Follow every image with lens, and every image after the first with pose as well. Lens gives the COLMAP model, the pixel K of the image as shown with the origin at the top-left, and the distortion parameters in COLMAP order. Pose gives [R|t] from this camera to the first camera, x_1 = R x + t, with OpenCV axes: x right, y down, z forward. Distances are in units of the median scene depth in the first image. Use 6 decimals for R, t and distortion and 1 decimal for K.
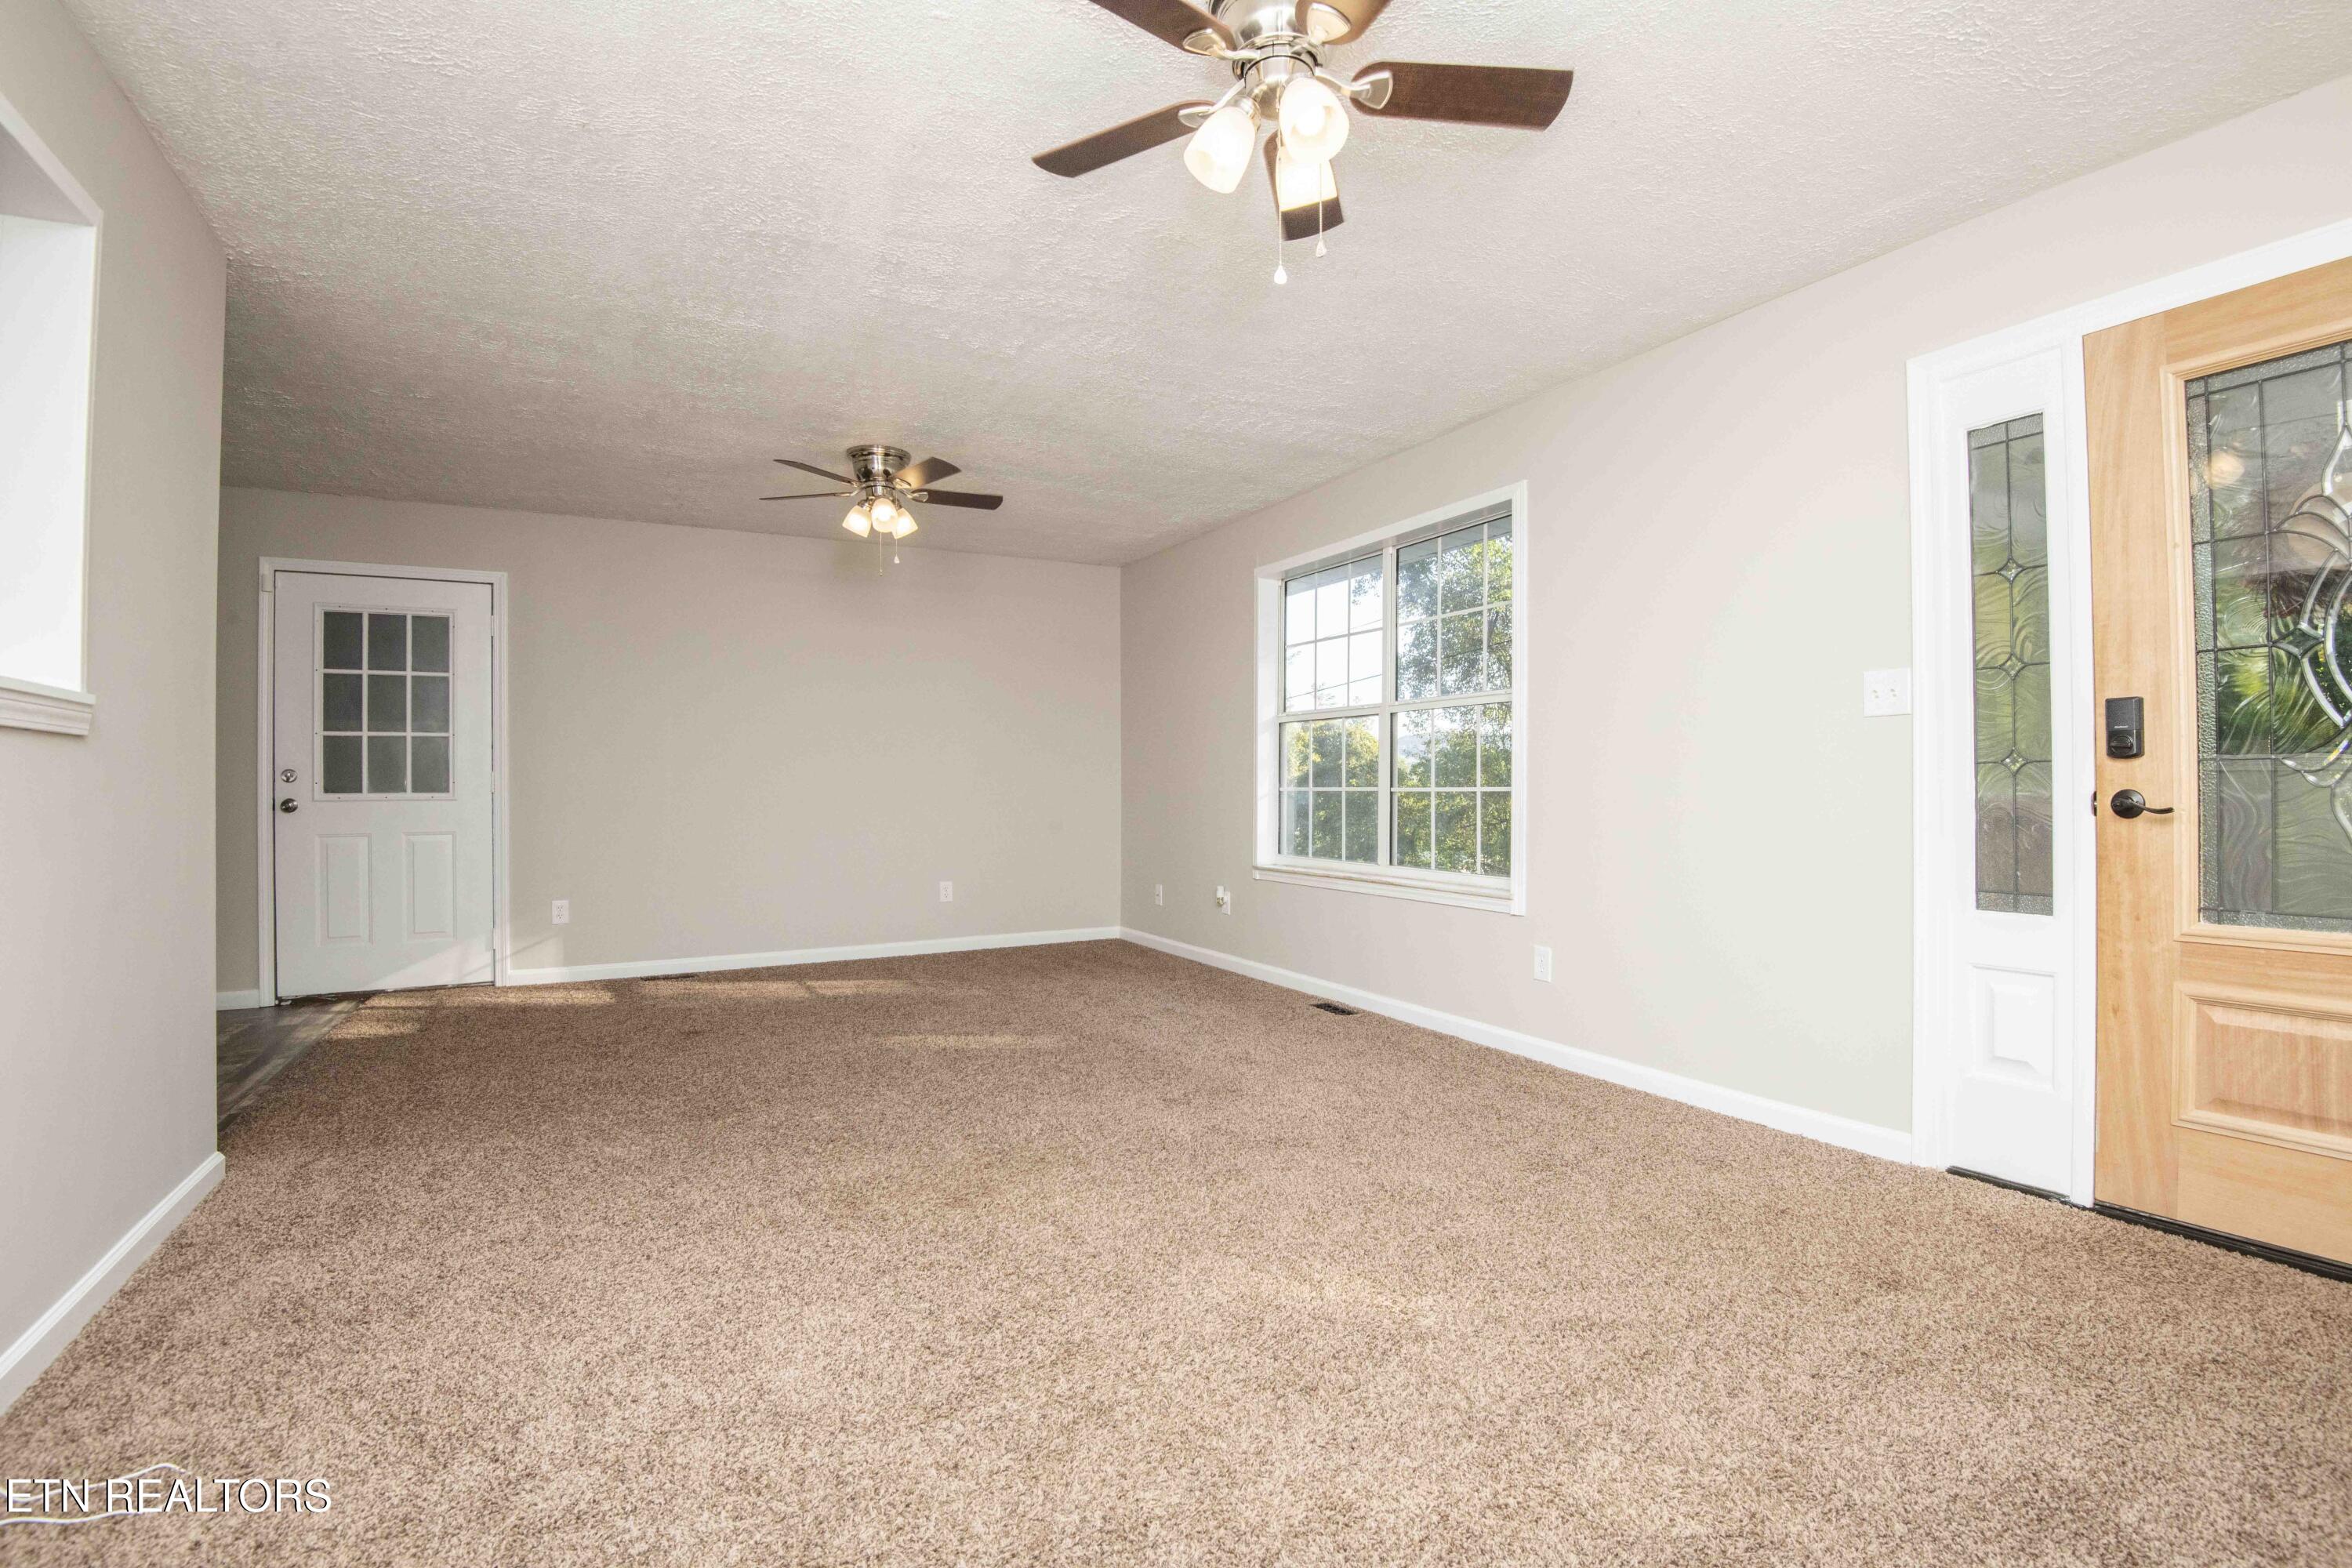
lens RADIAL K [[1091.2, 0, 1188.9], [0, 1091.2, 781.6], [0, 0, 1]] dist [-0.001312, -0.027735]
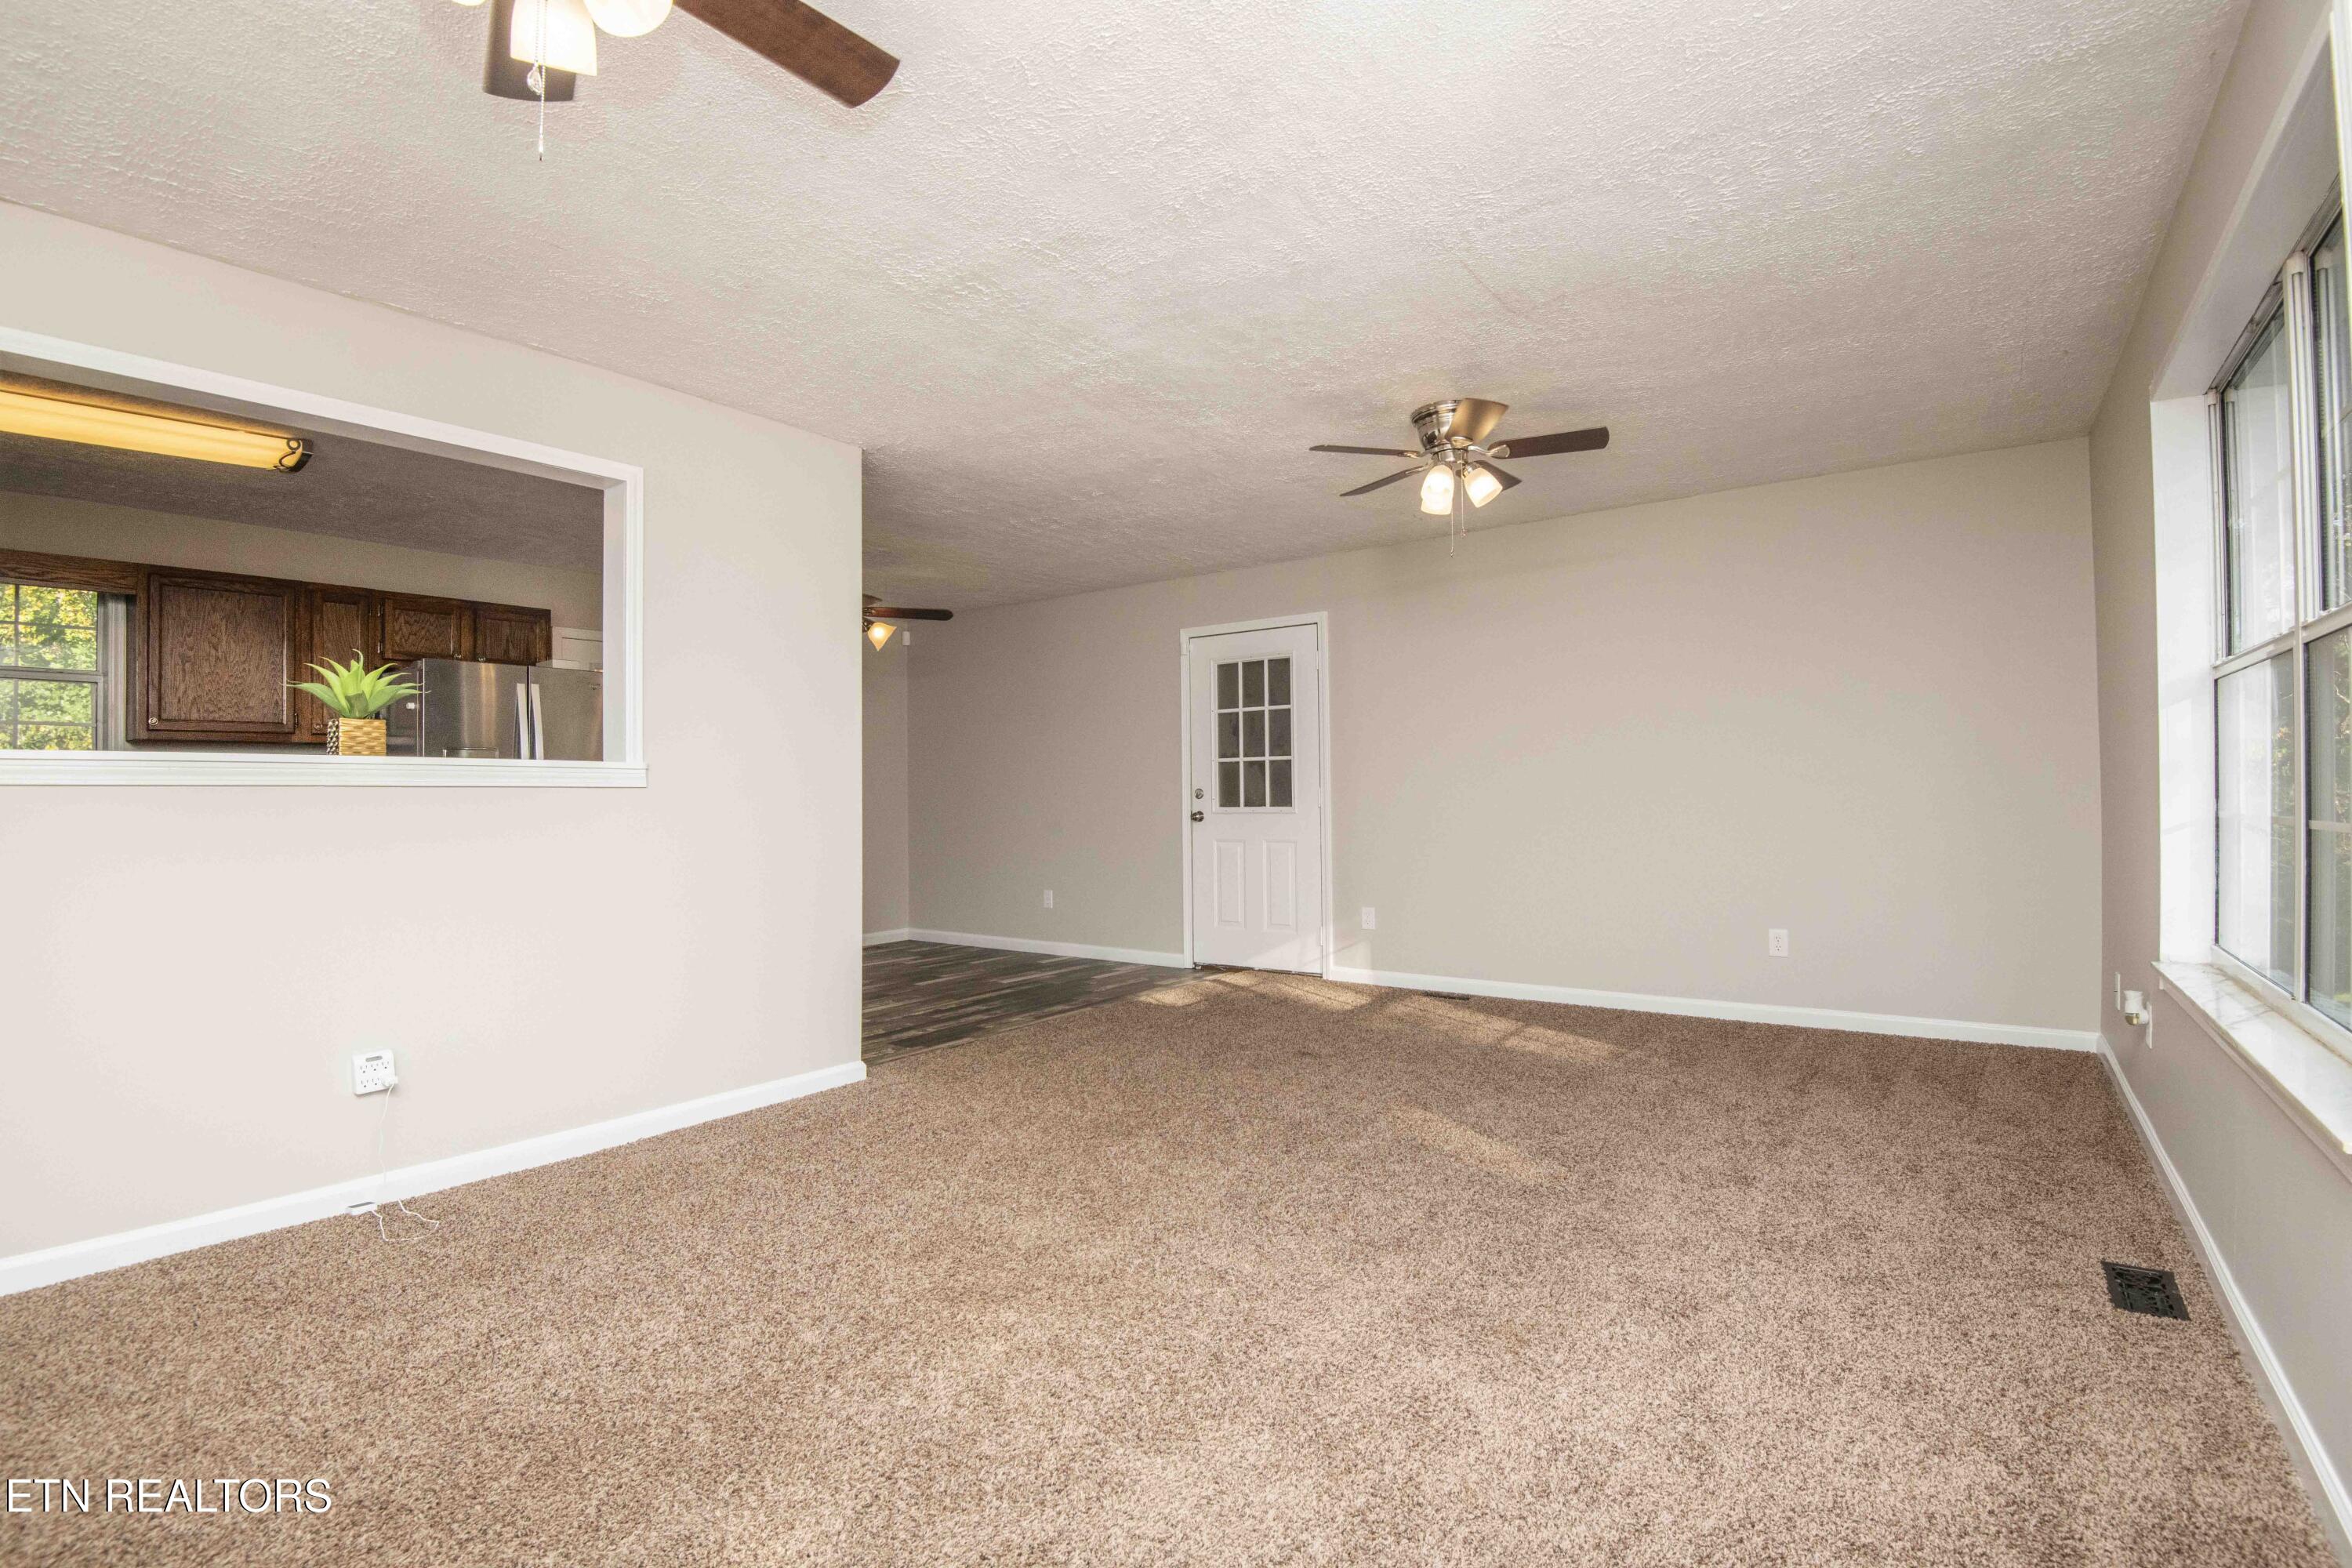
lens RADIAL K [[1091.2, 0, 1188.9], [0, 1091.2, 781.6], [0, 0, 1]] dist [-0.001312, -0.027735]
pose [[0.431930, -0.011070, -0.901839, 0.363506], [0.013389, 0.999893, -0.005861, -0.013024], [0.901808, -0.009543, 0.432032, 0.427955]]
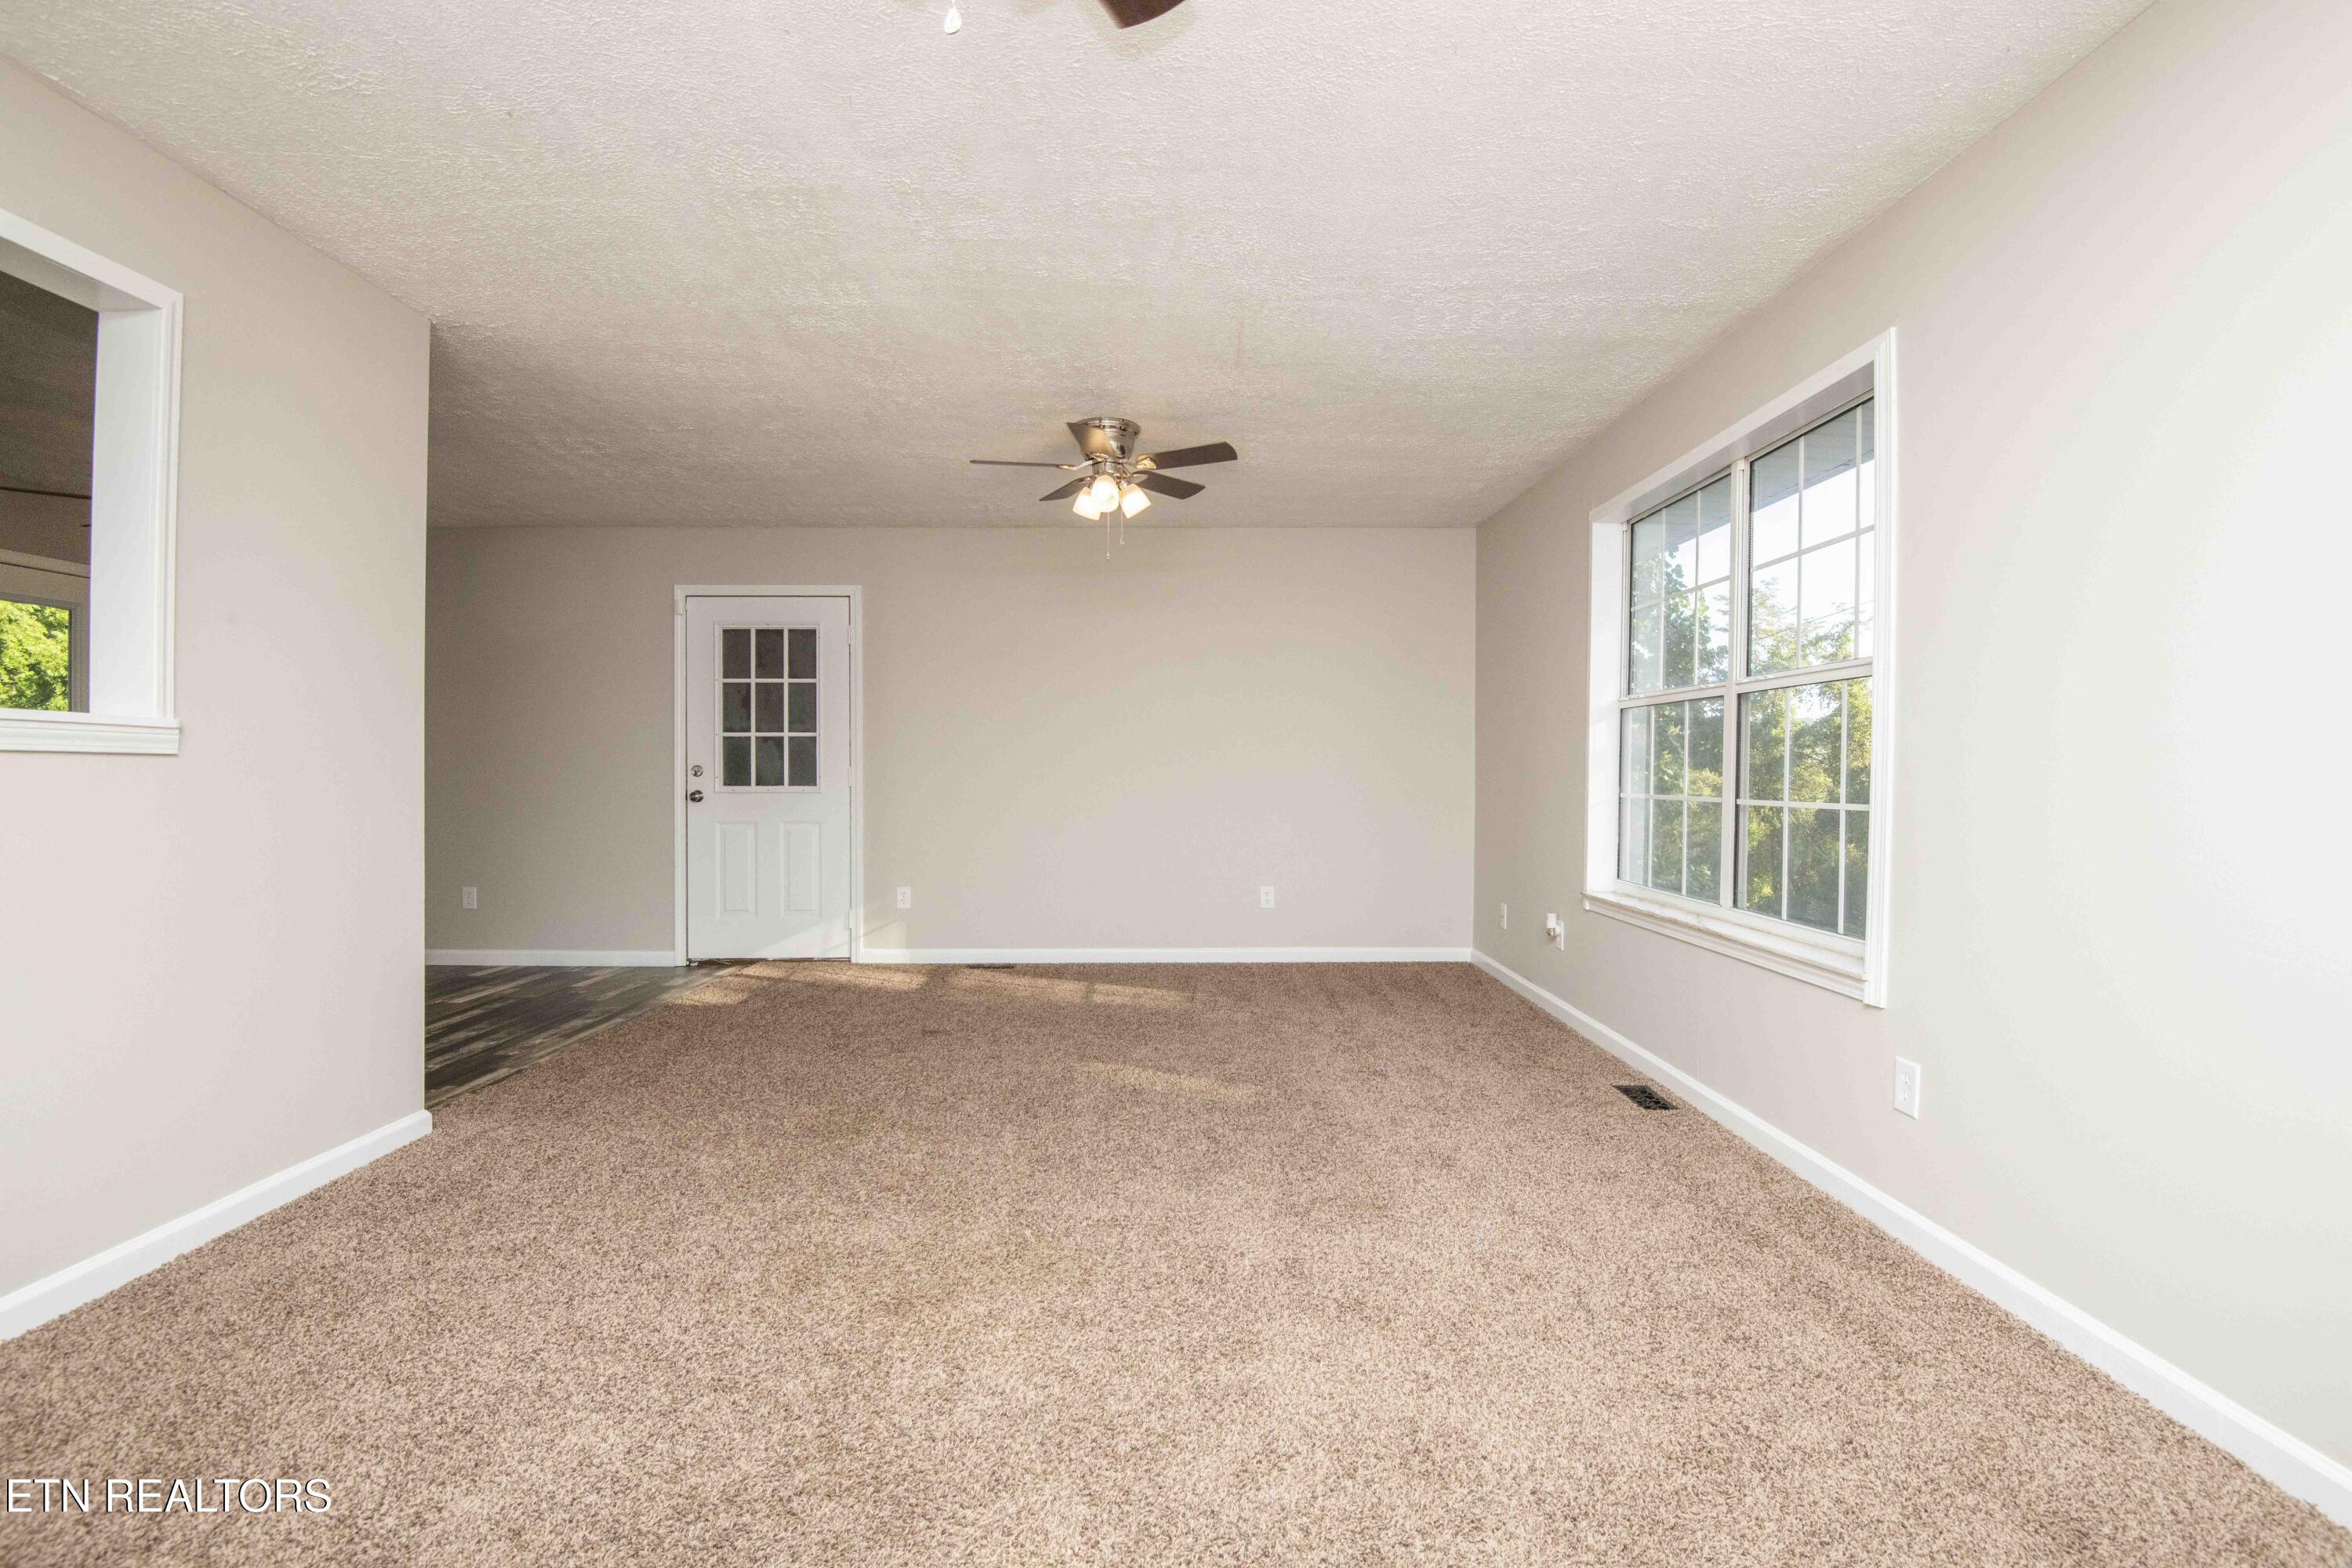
lens RADIAL K [[1091.2, 0, 1188.9], [0, 1091.2, 781.6], [0, 0, 1]] dist [-0.001312, -0.027735]
pose [[0.884820, 0.011133, -0.465799, 0.198115], [-0.004350, 0.999868, 0.015634, -0.015282], [0.465912, -0.011807, 0.884752, 0.202106]]
